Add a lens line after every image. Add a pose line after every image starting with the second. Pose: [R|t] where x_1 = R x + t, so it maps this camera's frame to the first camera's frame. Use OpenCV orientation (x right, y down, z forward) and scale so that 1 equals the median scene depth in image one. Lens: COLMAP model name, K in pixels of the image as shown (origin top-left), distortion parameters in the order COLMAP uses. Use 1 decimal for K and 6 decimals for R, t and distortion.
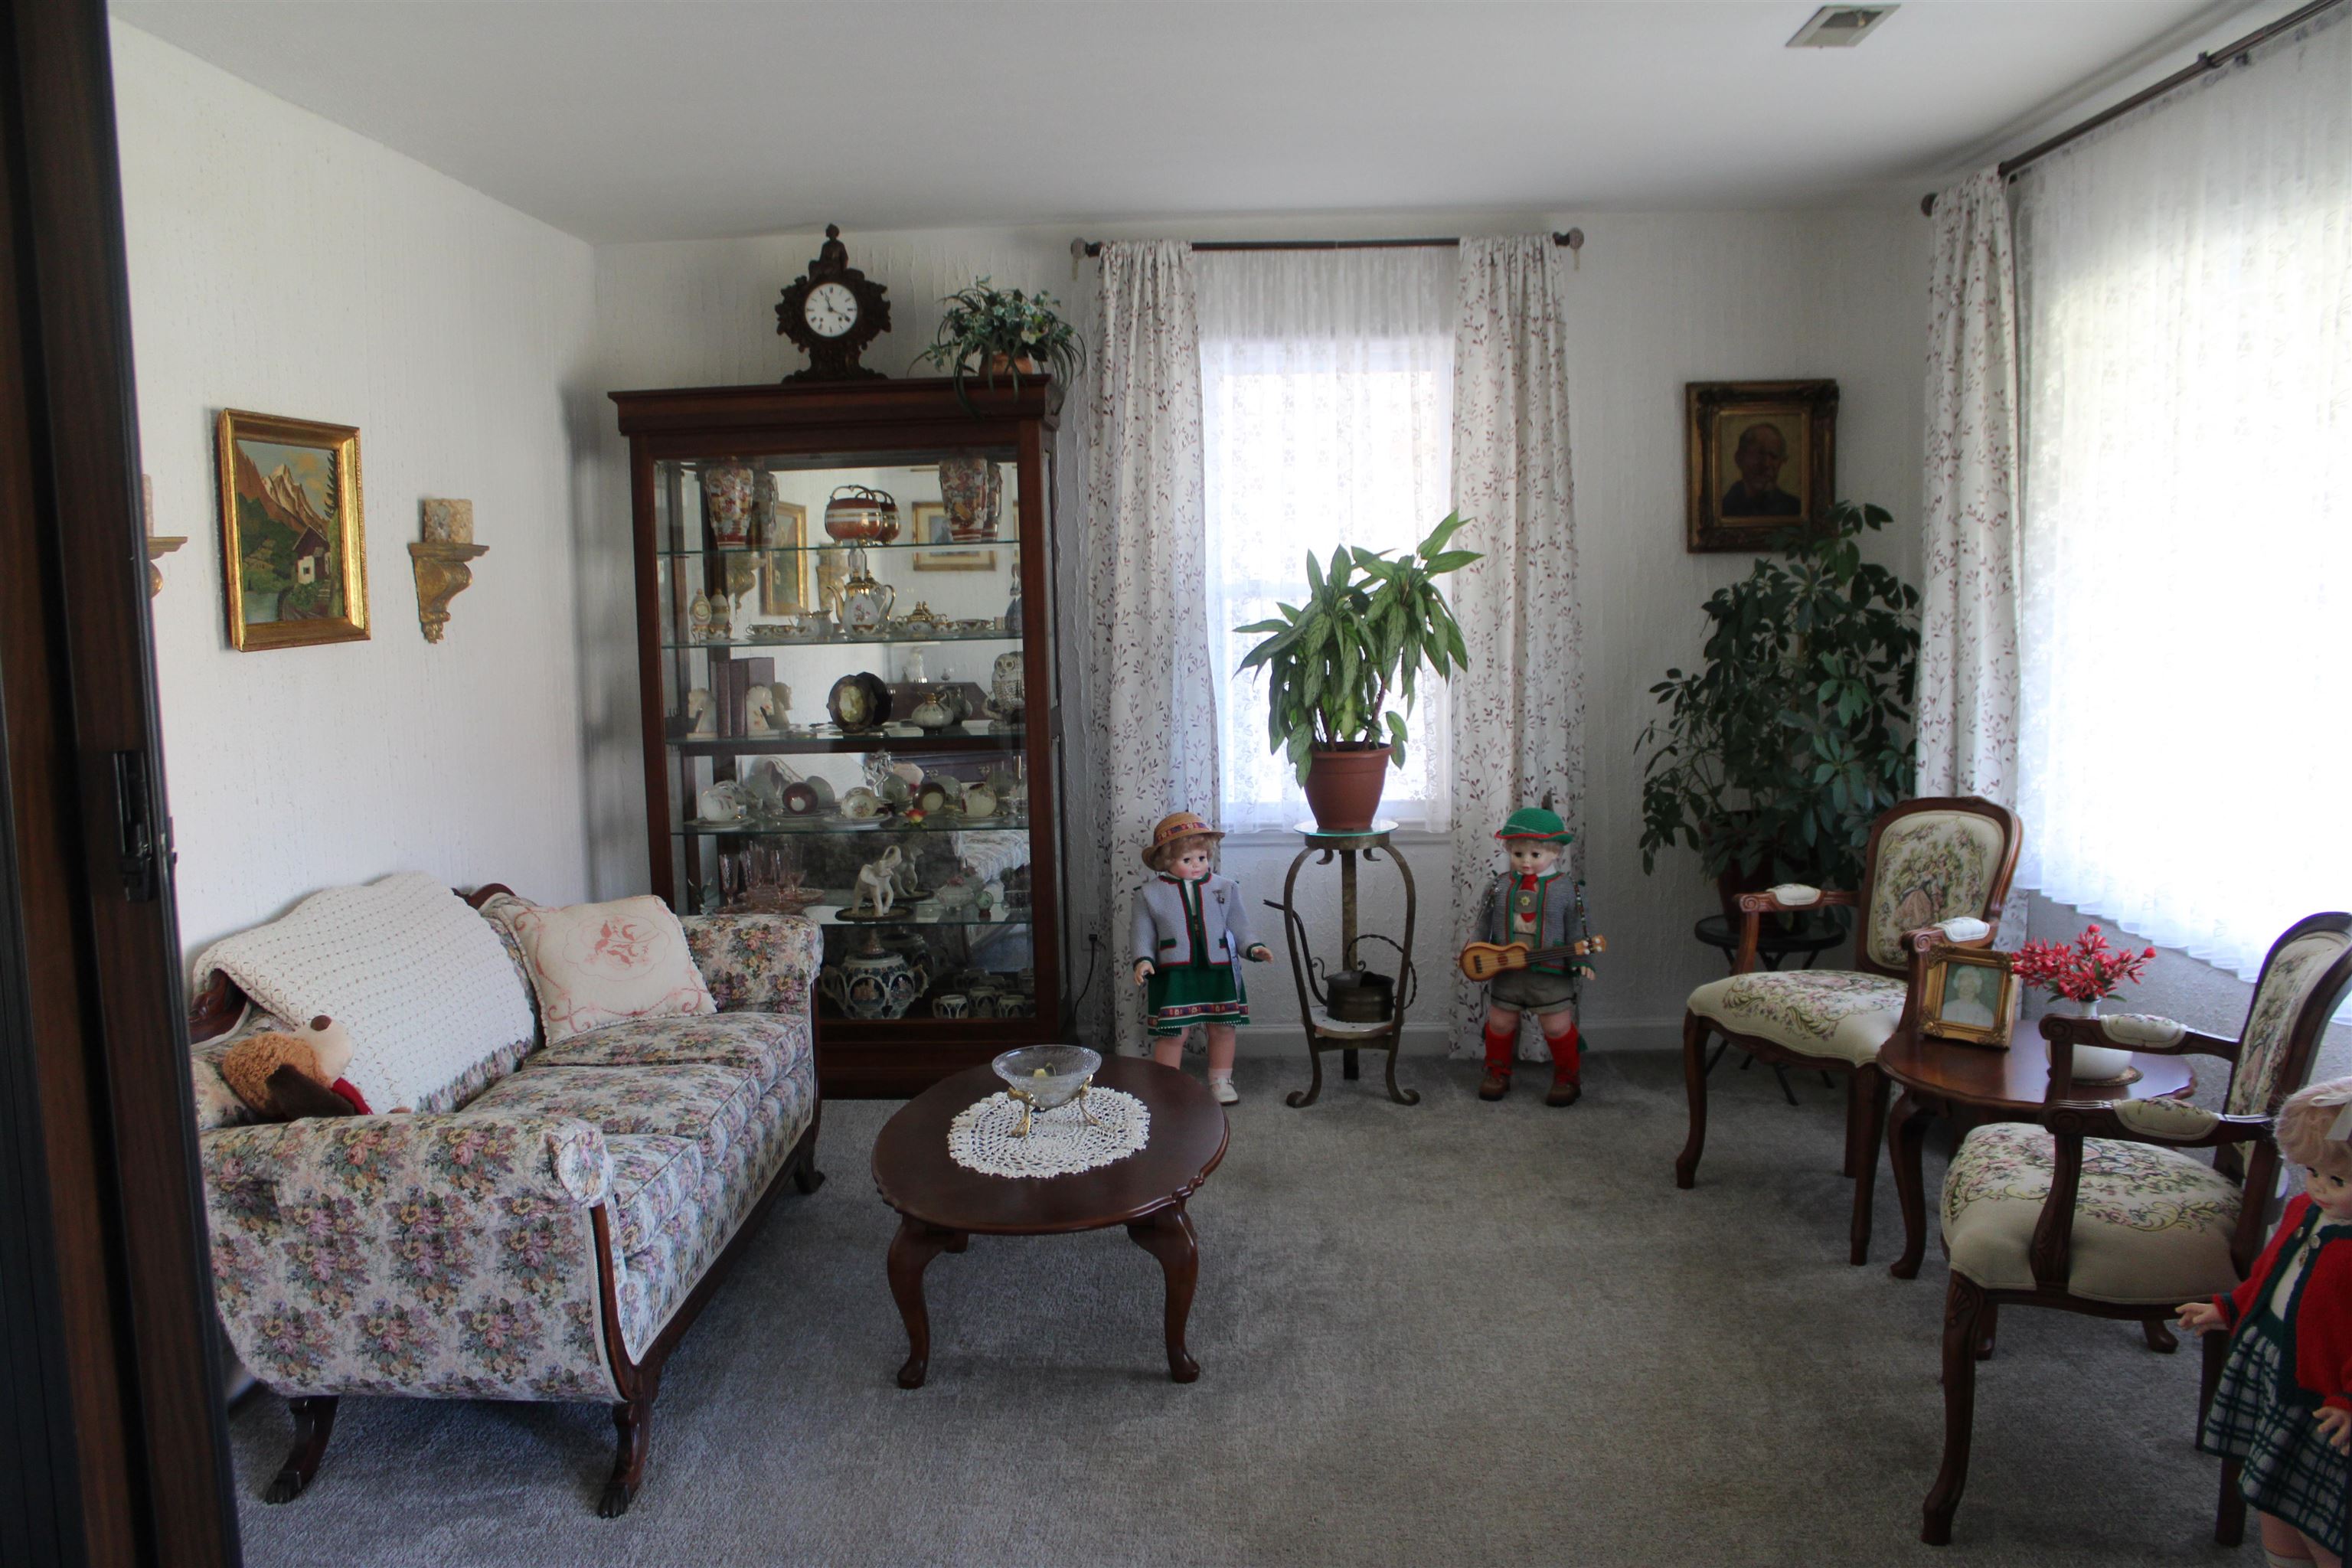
lens RADIAL K [[1957.3, 0, 1176.0], [0, 1957.3, 784.0], [0, 0, 1]] dist [-0.161955, 0.139412]
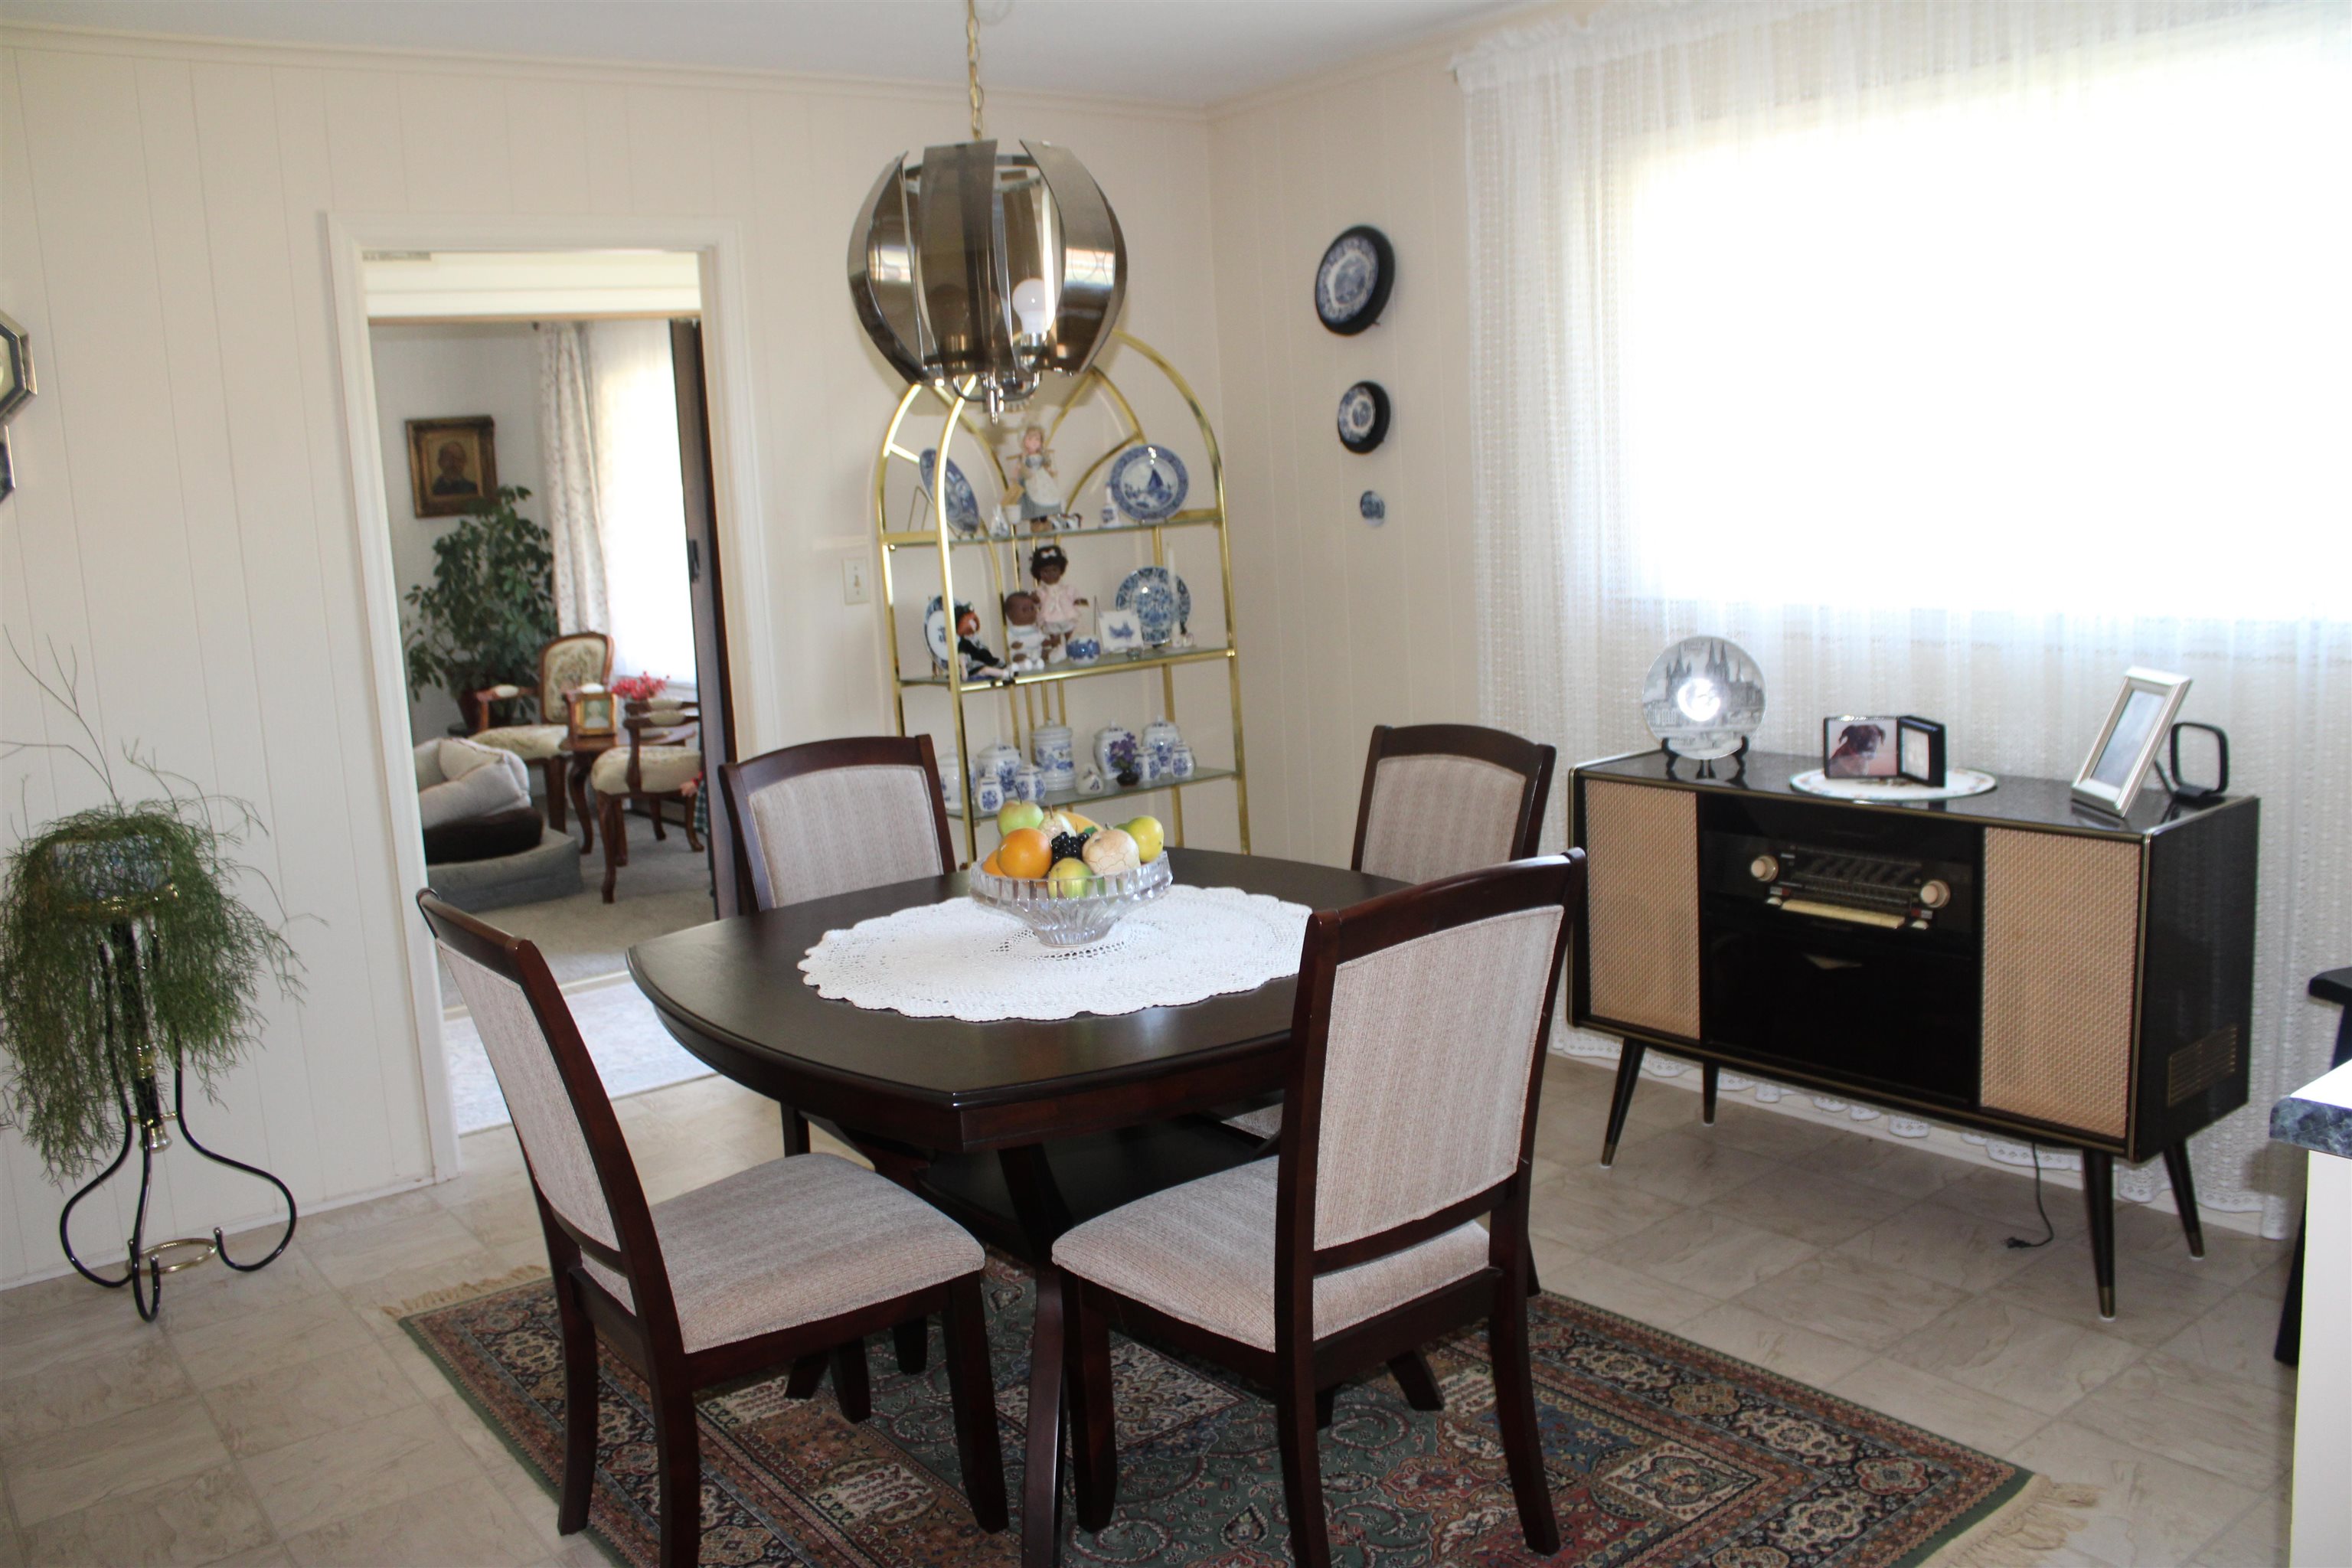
lens RADIAL K [[1957.3, 0, 1176.0], [0, 1957.3, 784.0], [0, 0, 1]] dist [-0.161955, 0.139412]
pose [[0.773416, -0.120155, 0.622407, -0.318303], [0.108591, 0.992471, 0.056658, 0.098328], [-0.624528, 0.023768, 0.780640, -0.794325]]
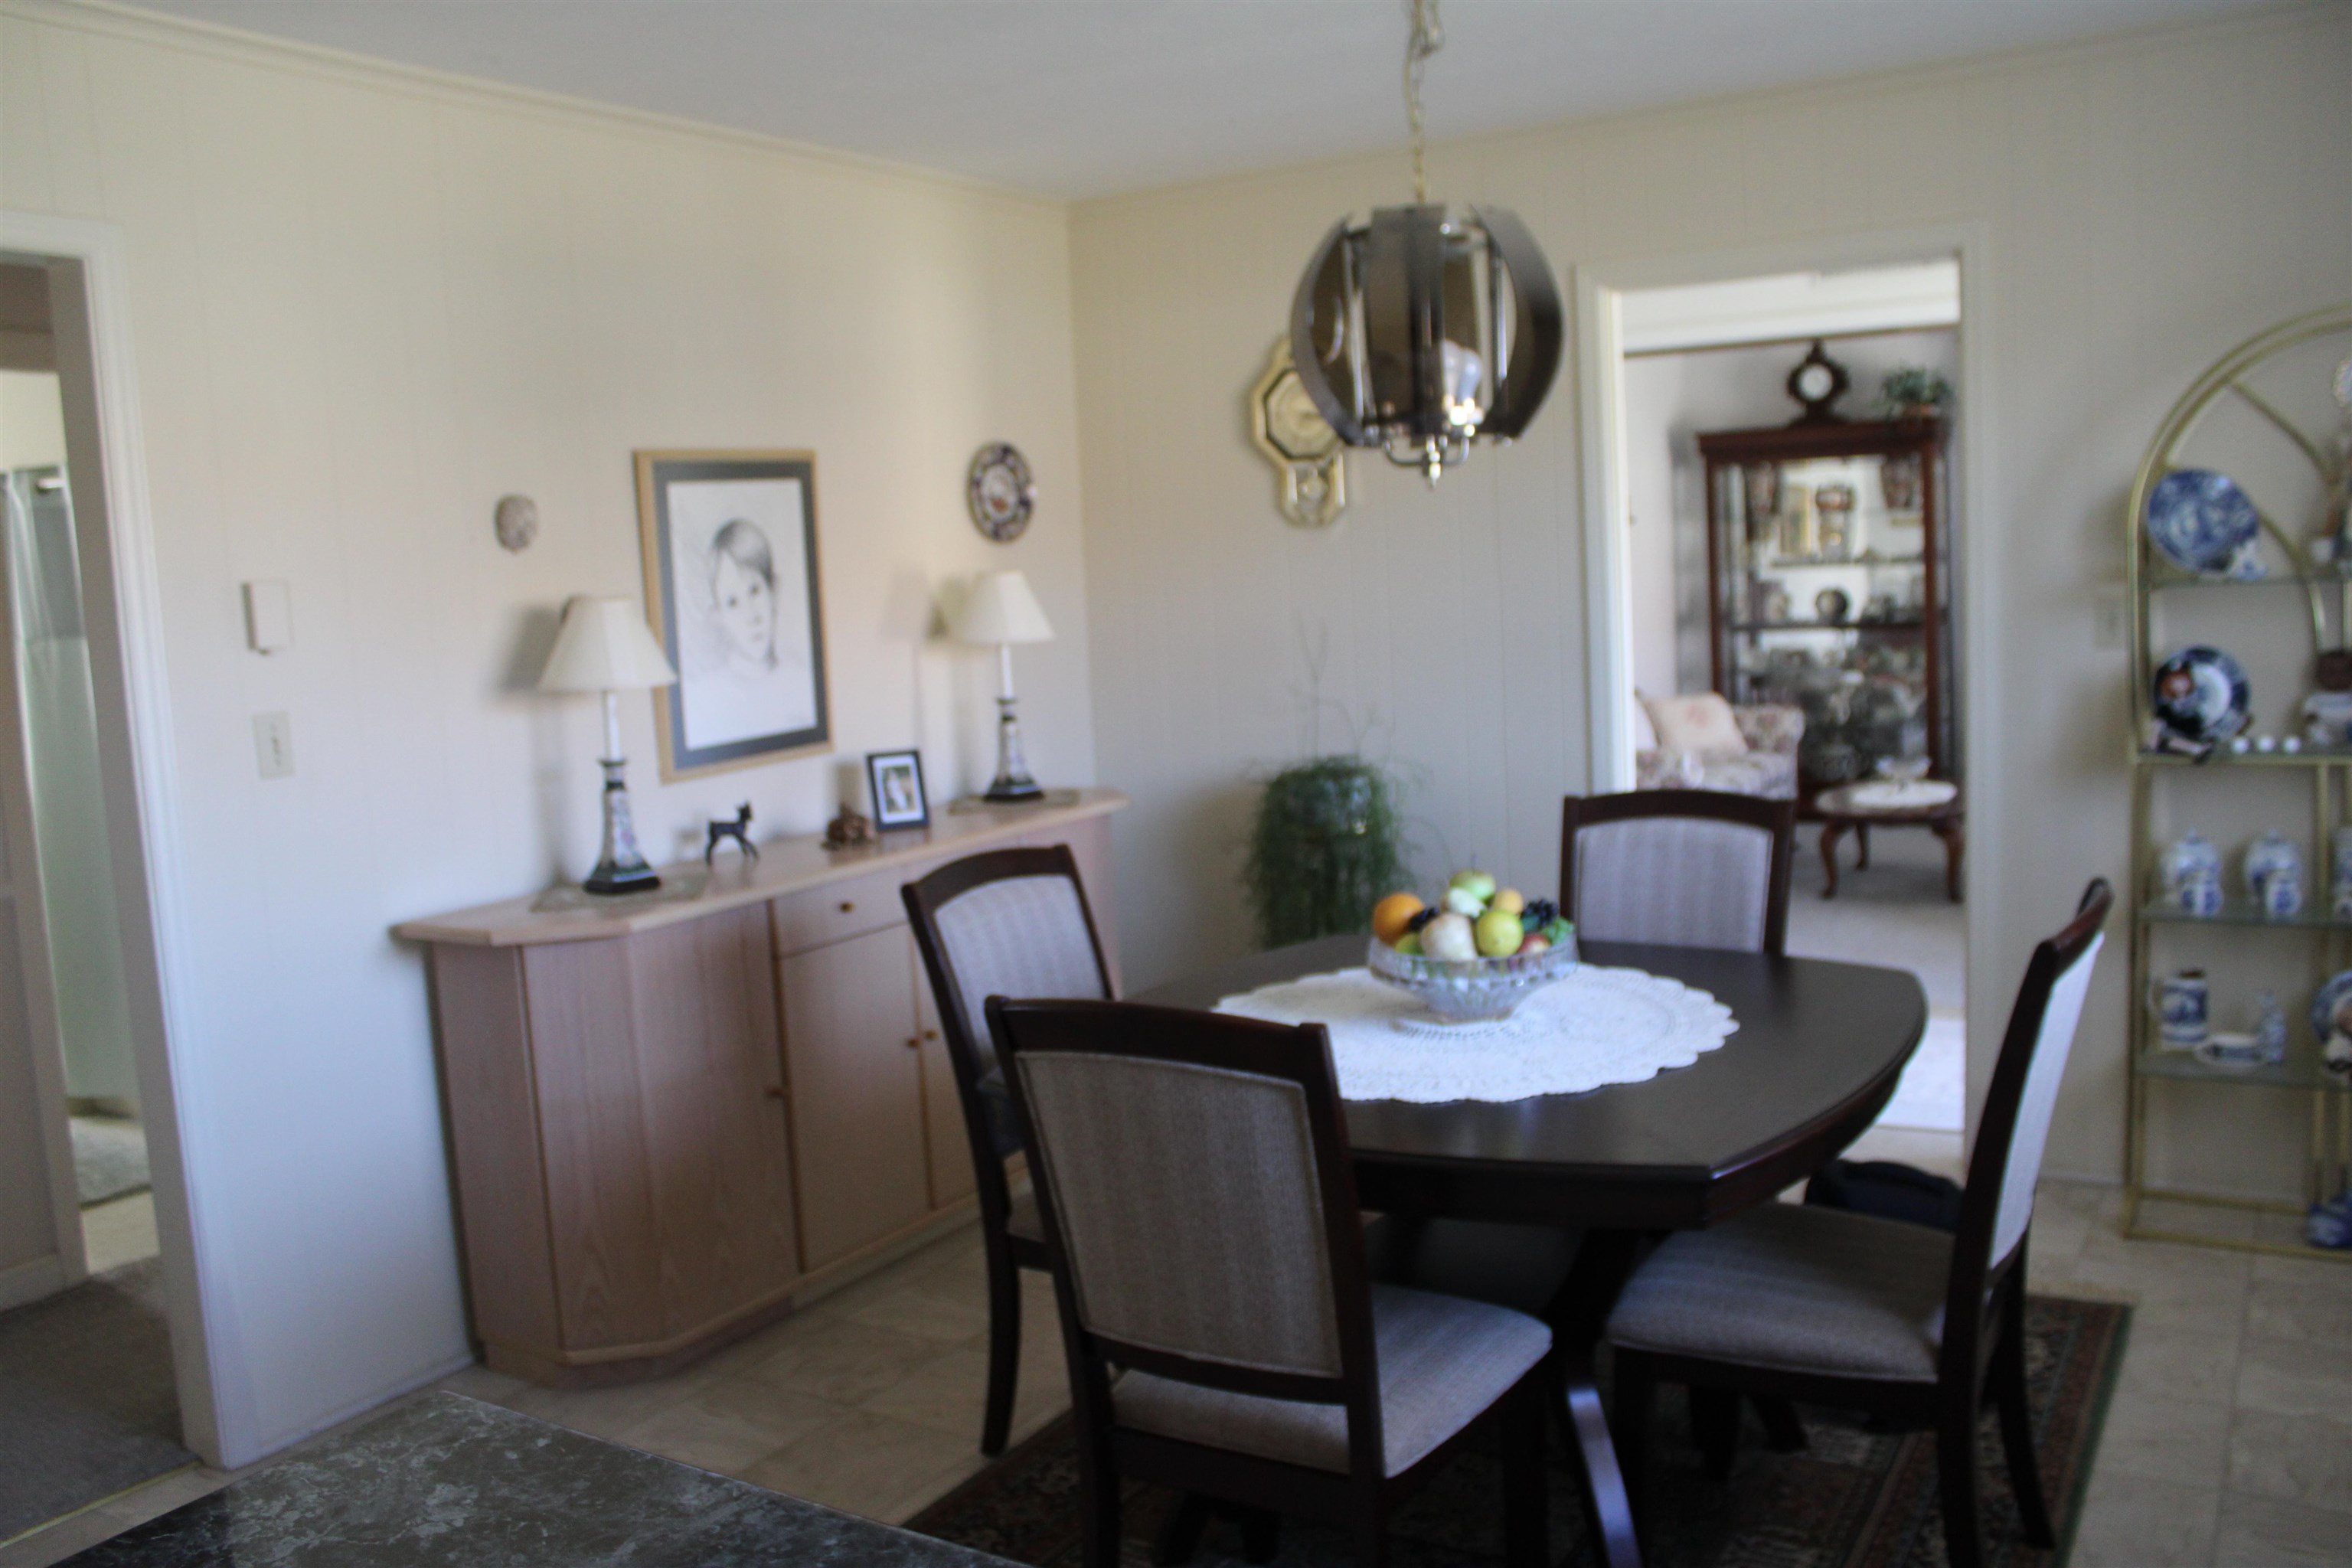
lens RADIAL K [[1957.3, 0, 1176.0], [0, 1957.3, 784.0], [0, 0, 1]] dist [-0.161955, 0.139412]
pose [[0.868582, 0.032141, -0.494502, 0.200462], [-0.019408, 0.999335, 0.030864, 0.085825], [0.495166, -0.017210, 0.868628, -0.861695]]
